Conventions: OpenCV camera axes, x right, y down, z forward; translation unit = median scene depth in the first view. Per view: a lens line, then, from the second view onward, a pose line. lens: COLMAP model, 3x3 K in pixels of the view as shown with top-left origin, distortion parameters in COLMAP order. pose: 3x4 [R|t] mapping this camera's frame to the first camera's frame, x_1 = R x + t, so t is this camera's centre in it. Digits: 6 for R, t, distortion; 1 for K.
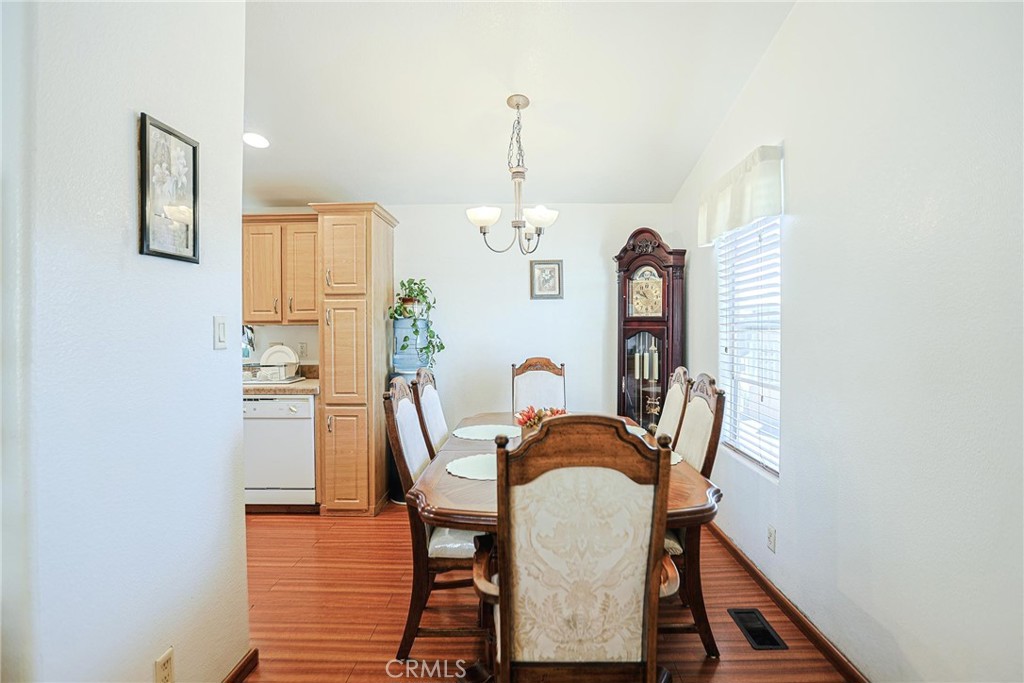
lens RADIAL K [[496.0, 0, 515.6], [0, 496.0, 335.7], [0, 0, 1]] dist [-0.048248, 0.019067]
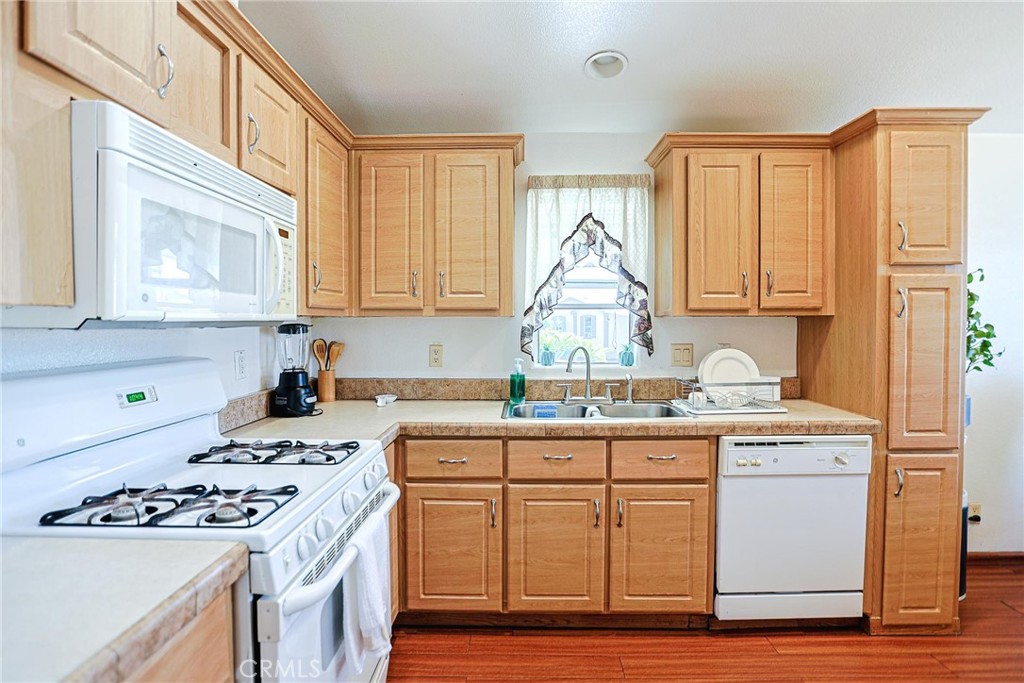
lens RADIAL K [[496.0, 0, 539.3], [0, 496.0, 333.0], [0, 0, 1]] dist [-0.048248, 0.019067]
pose [[0.999955, 0.002614, 0.009156, -0.816914], [-0.002690, 0.999962, 0.008338, -0.005203], [-0.009134, -0.008362, 0.999923, 0.421571]]
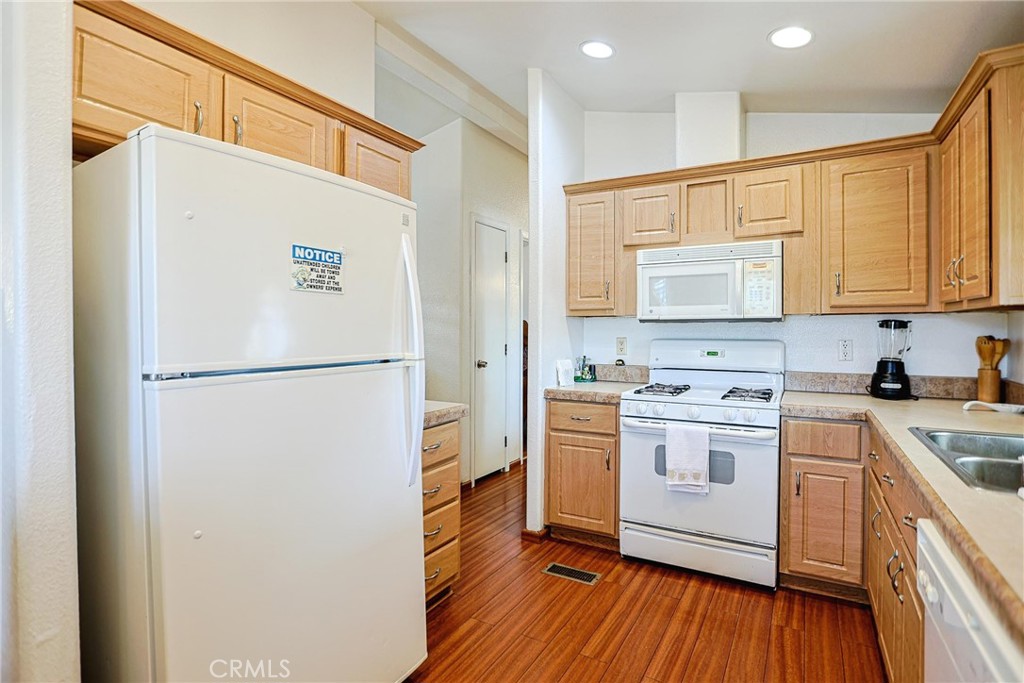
lens RADIAL K [[513.0, 0, 516.5], [0, 513.0, 332.3], [0, 0, 1]] dist [-0.041854, 0.016891]
pose [[-0.474729, 0.009340, -0.880083, -0.192385], [-0.007088, 0.999871, 0.014435, 0.001028], [0.880104, 0.013090, -0.474601, 0.925539]]
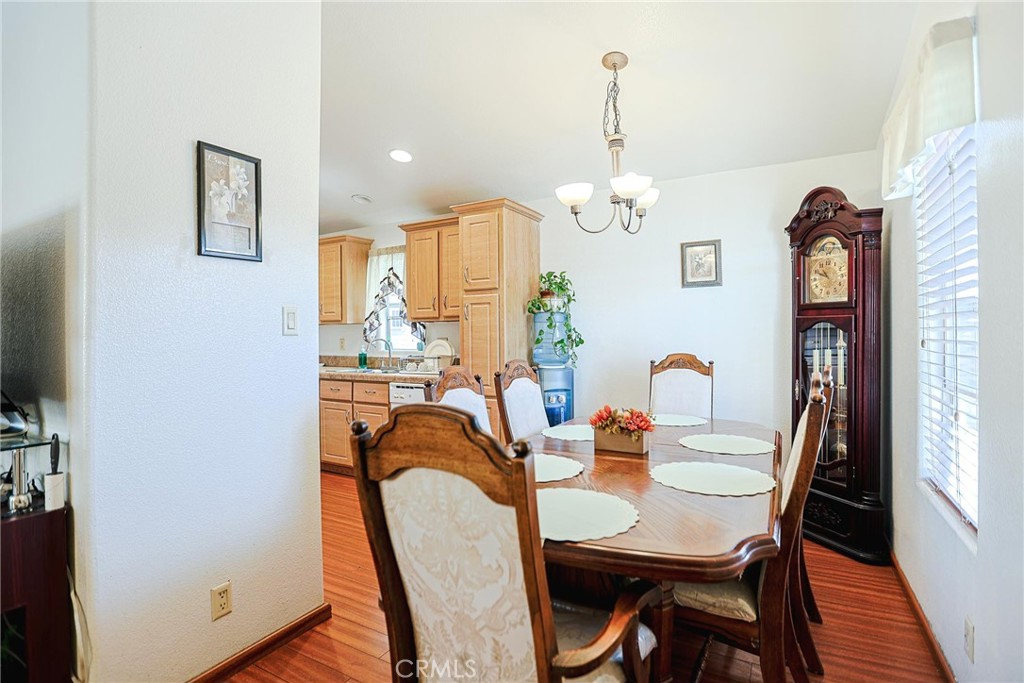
lens RADIAL K [[493.8, 0, 507.1], [0, 493.8, 333.5], [0, 0, 1]] dist [-0.051863, 0.020061]
pose [[0.879441, -0.004342, -0.475988, 0.198399], [0.000680, 0.999969, -0.007866, 0.016521], [0.476008, 0.006593, 0.879416, 0.113324]]
